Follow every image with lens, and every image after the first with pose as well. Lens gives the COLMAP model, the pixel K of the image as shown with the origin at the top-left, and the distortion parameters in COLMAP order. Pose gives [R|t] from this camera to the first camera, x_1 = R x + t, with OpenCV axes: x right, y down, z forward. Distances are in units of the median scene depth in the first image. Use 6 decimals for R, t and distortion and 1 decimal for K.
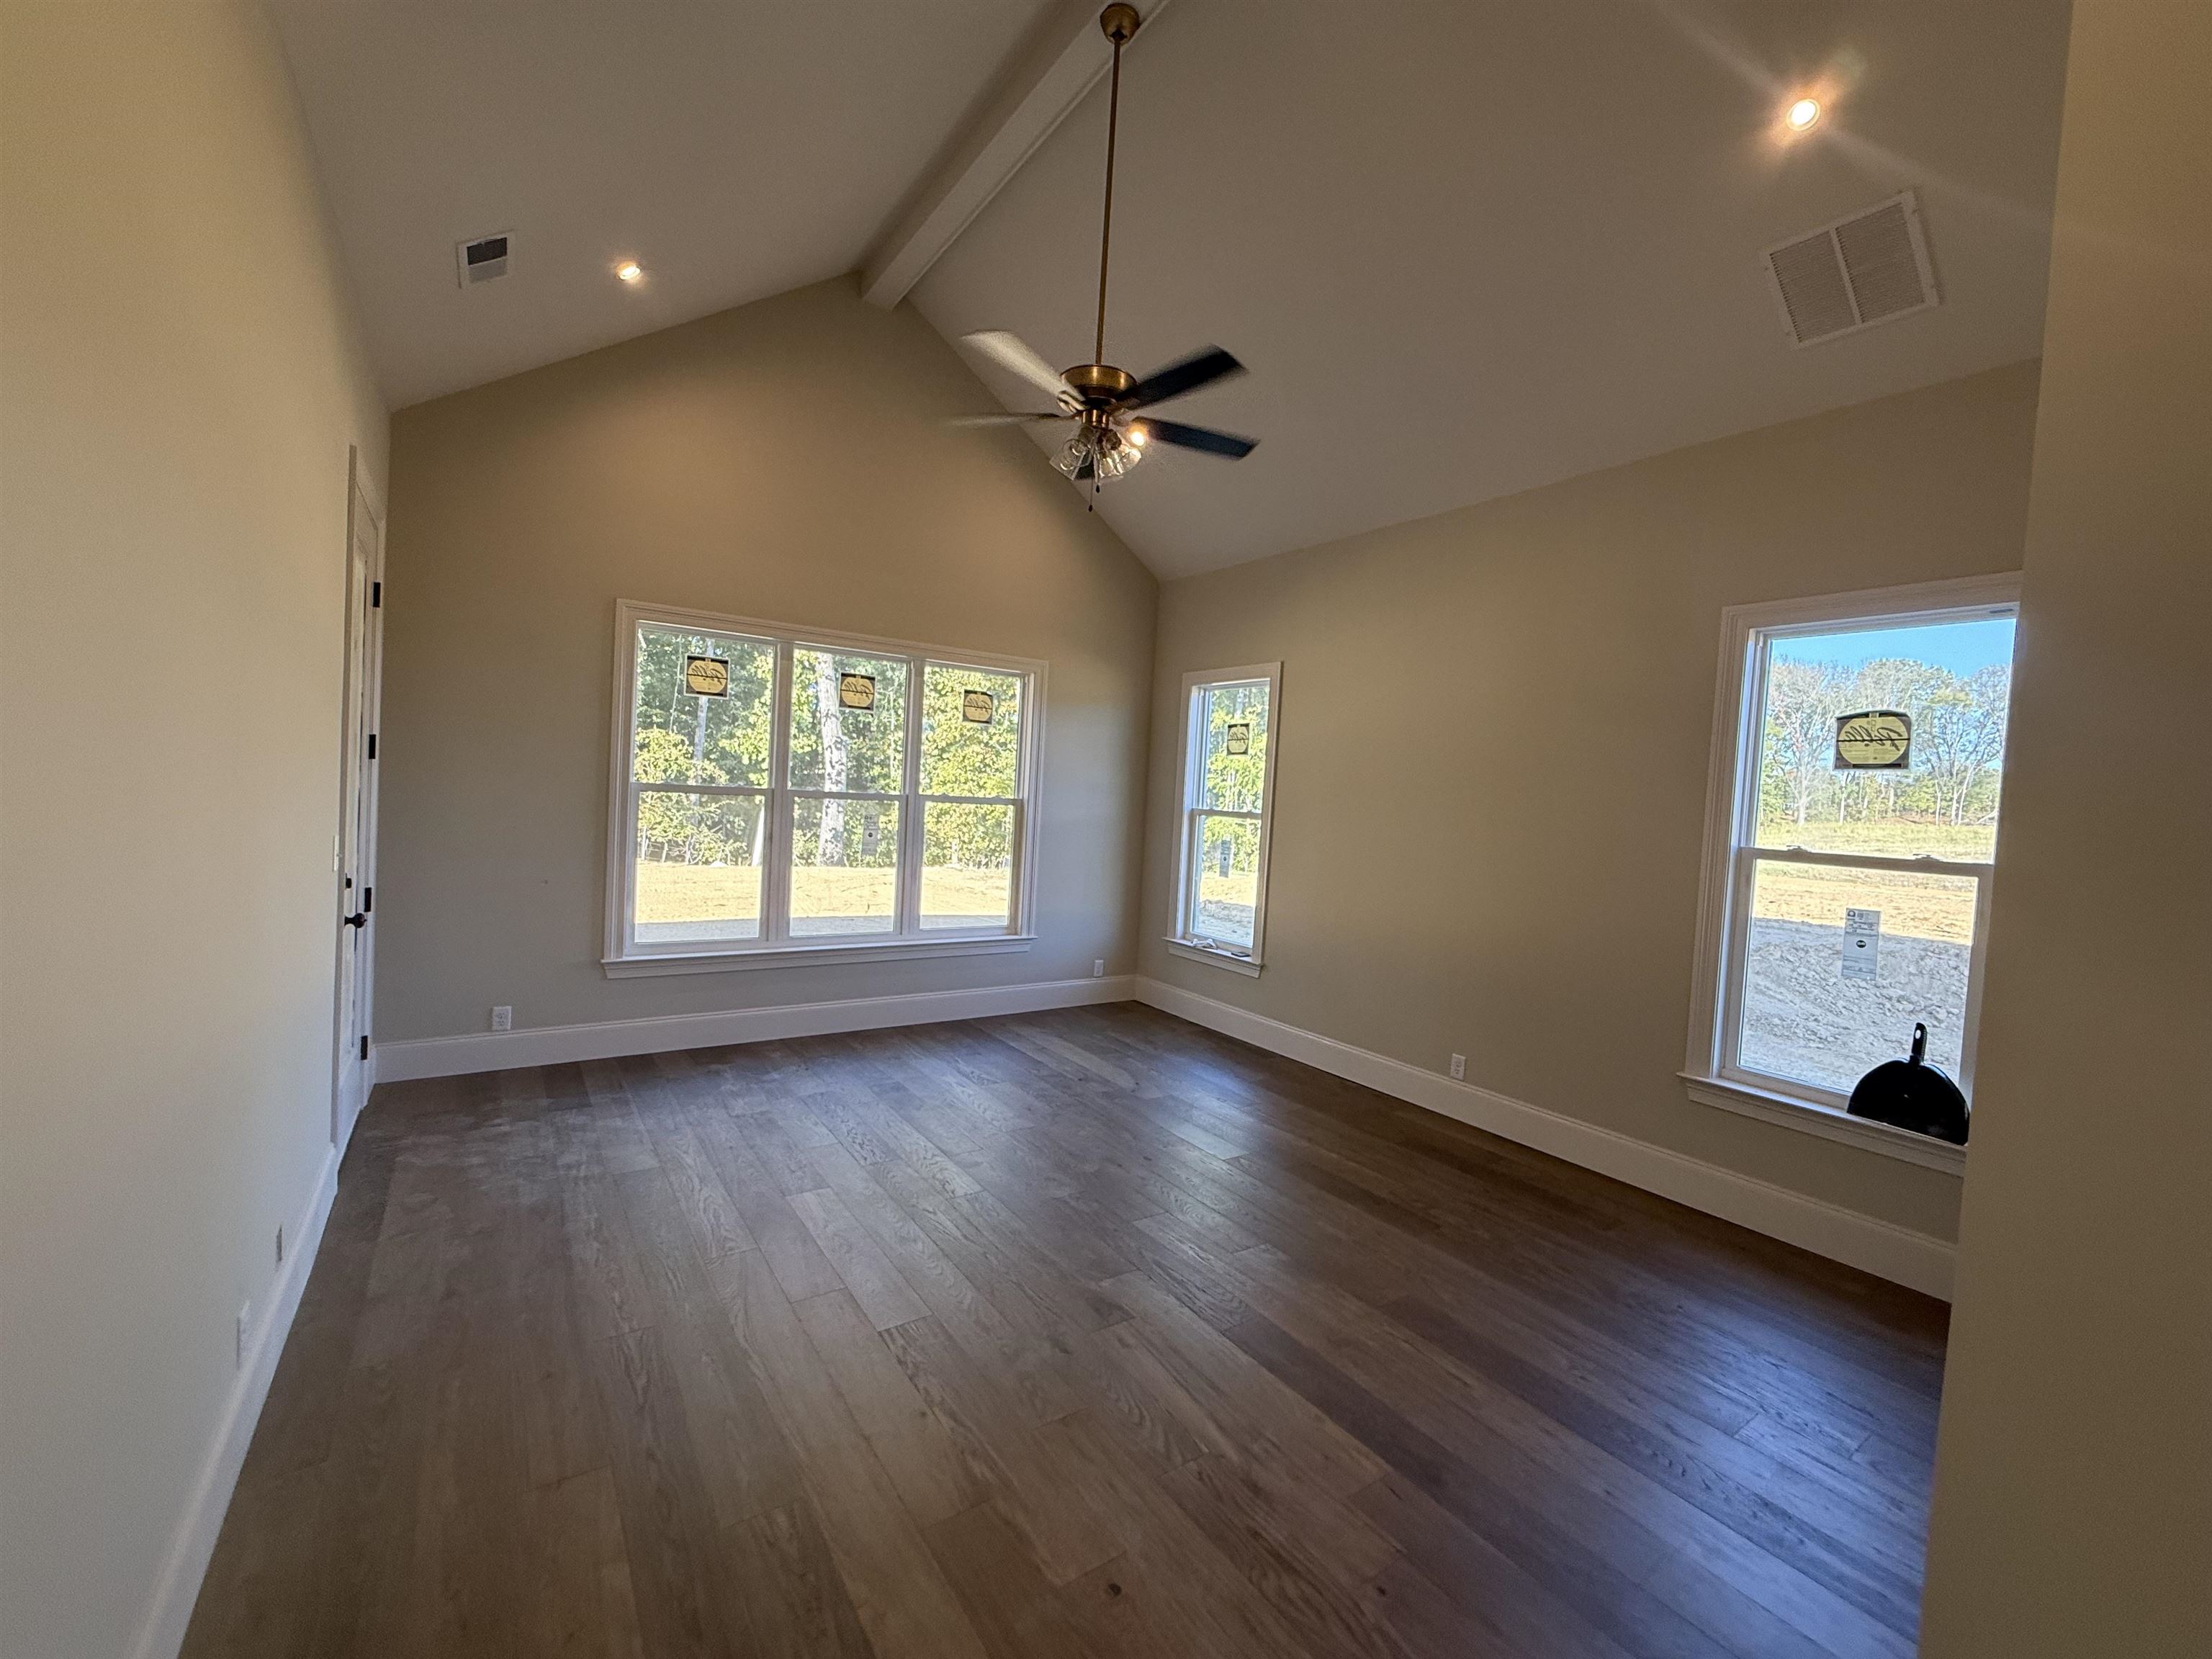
lens RADIAL K [[898.7, 0, 1094.1], [0, 898.7, 825.7], [0, 0, 1]] dist [-0.001144, -0.000012]
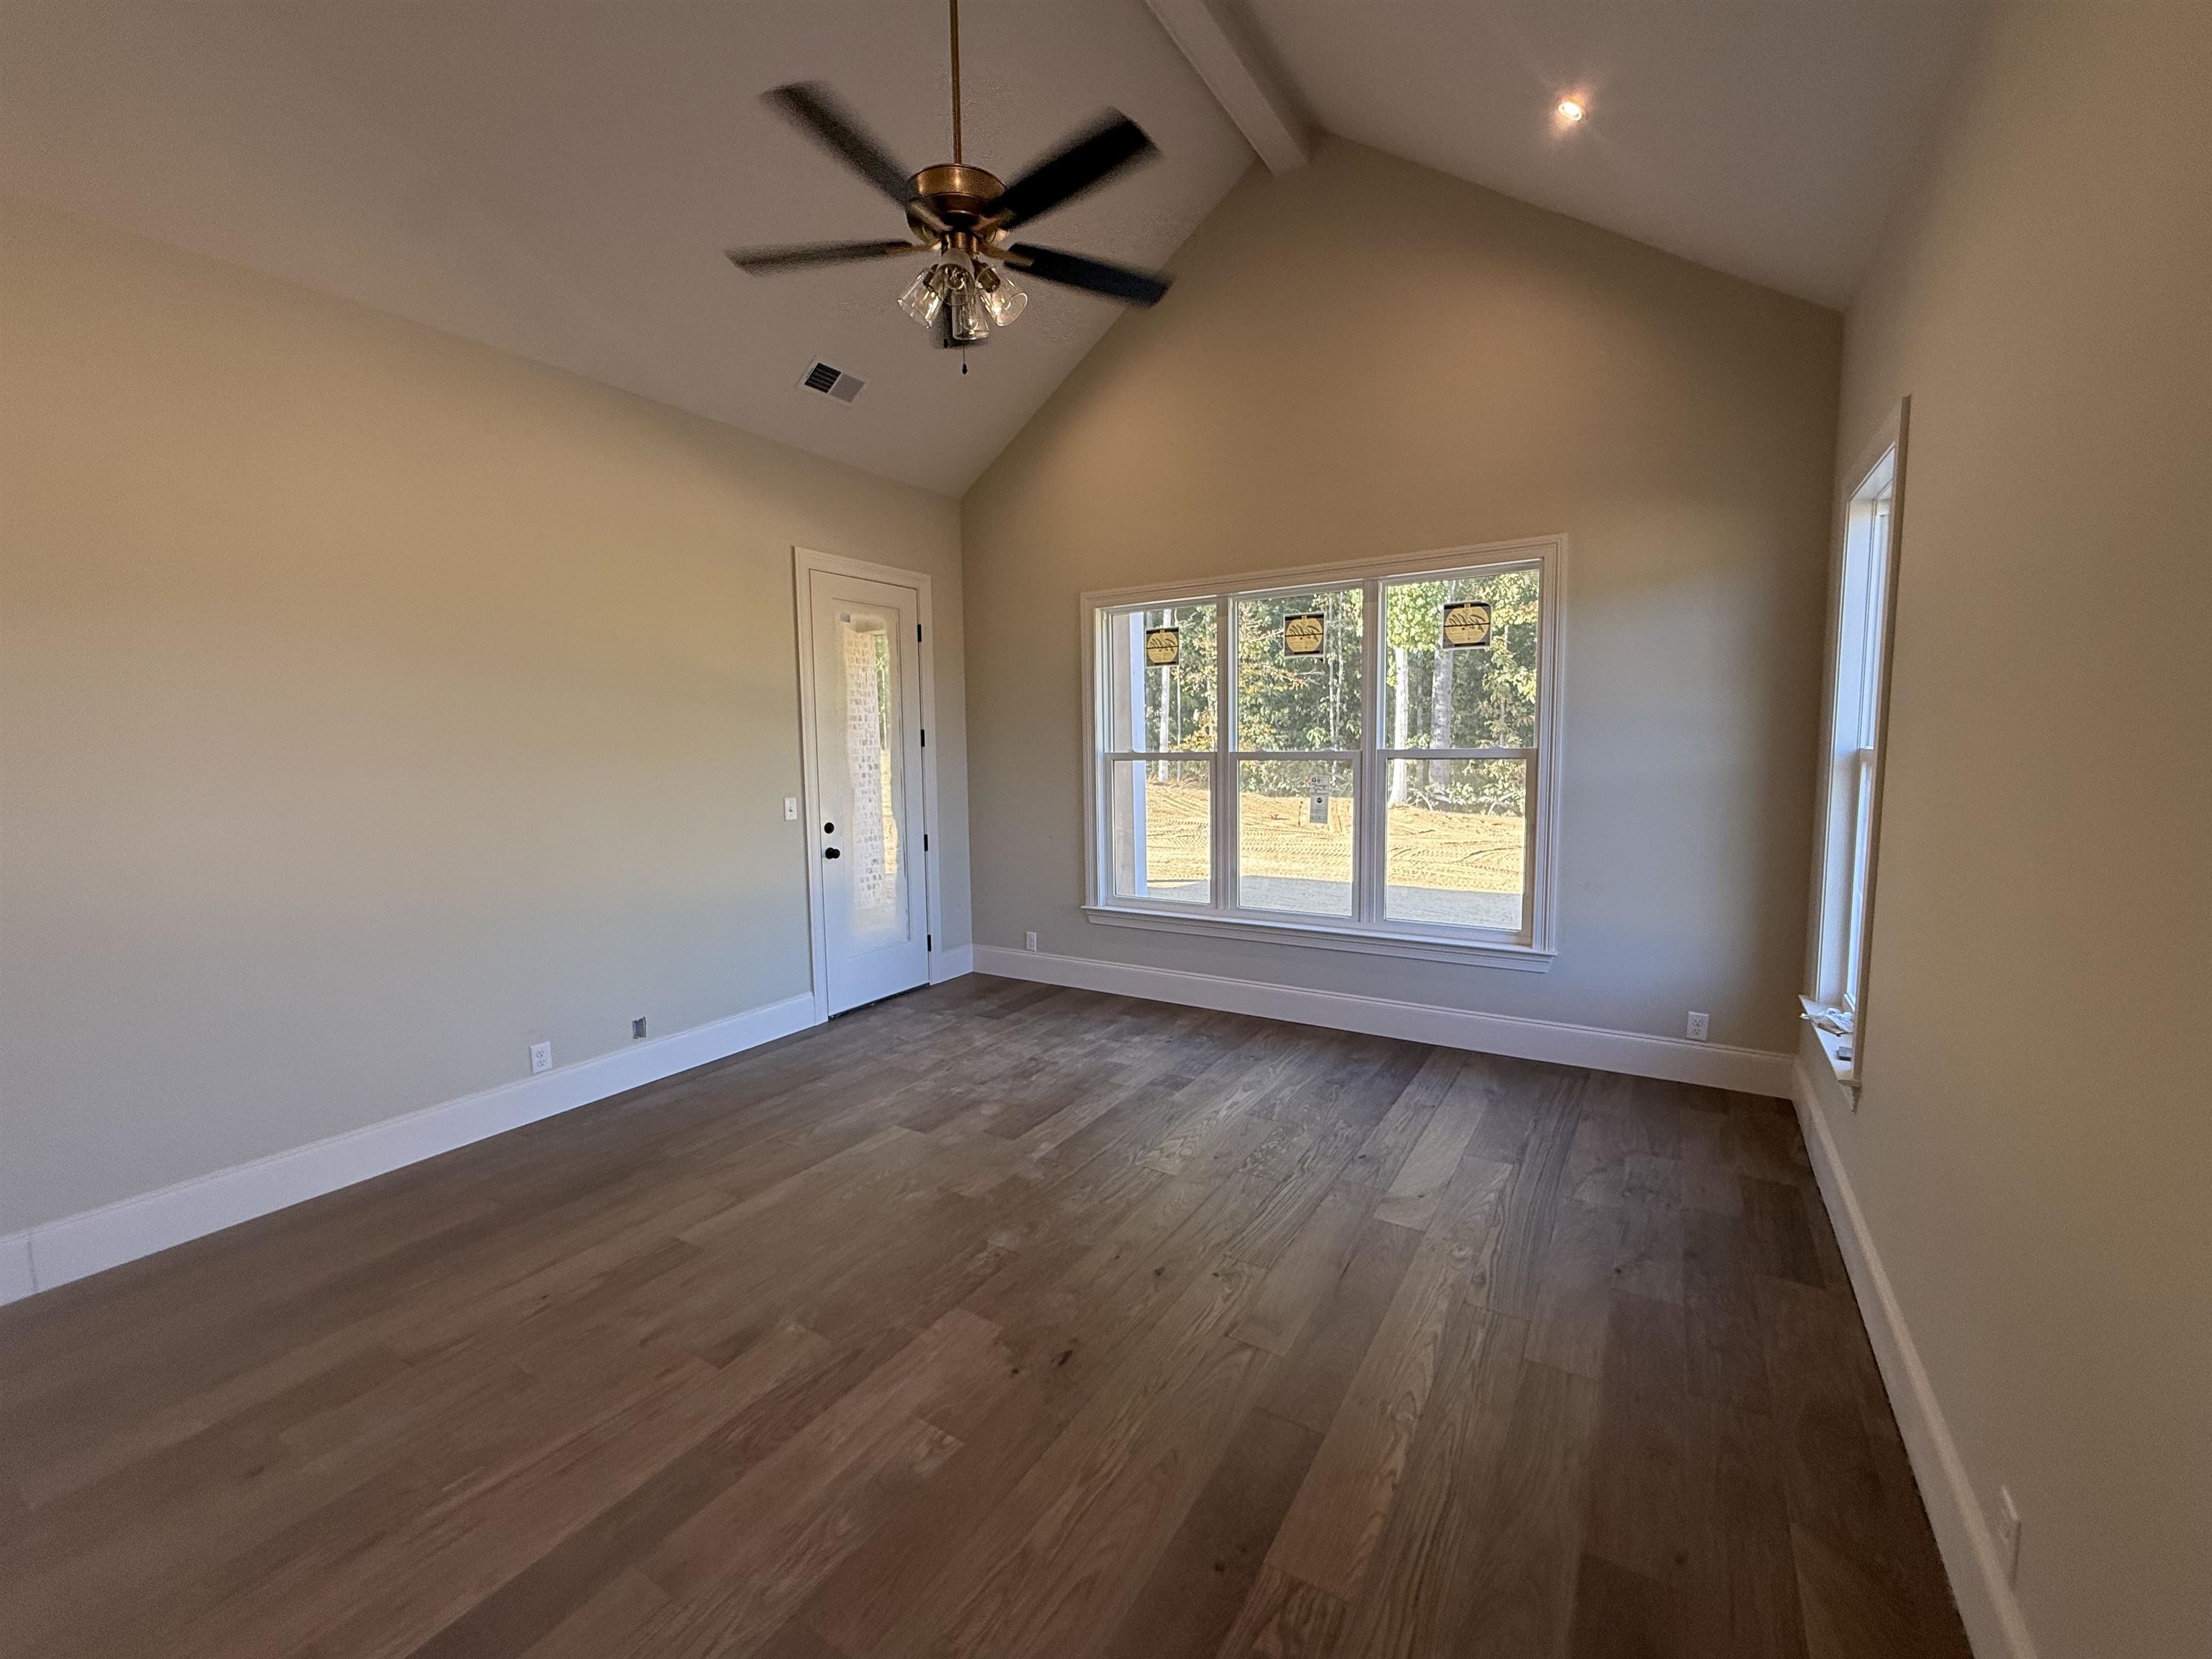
lens RADIAL K [[898.7, 0, 1120.8], [0, 898.7, 822.7], [0, 0, 1]] dist [-0.001144, -0.000012]
pose [[0.410152, 0.022454, -0.911741, 0.529366], [0.003357, 0.999653, 0.026129, 0.010441], [0.912011, -0.013778, 0.409935, 0.557039]]
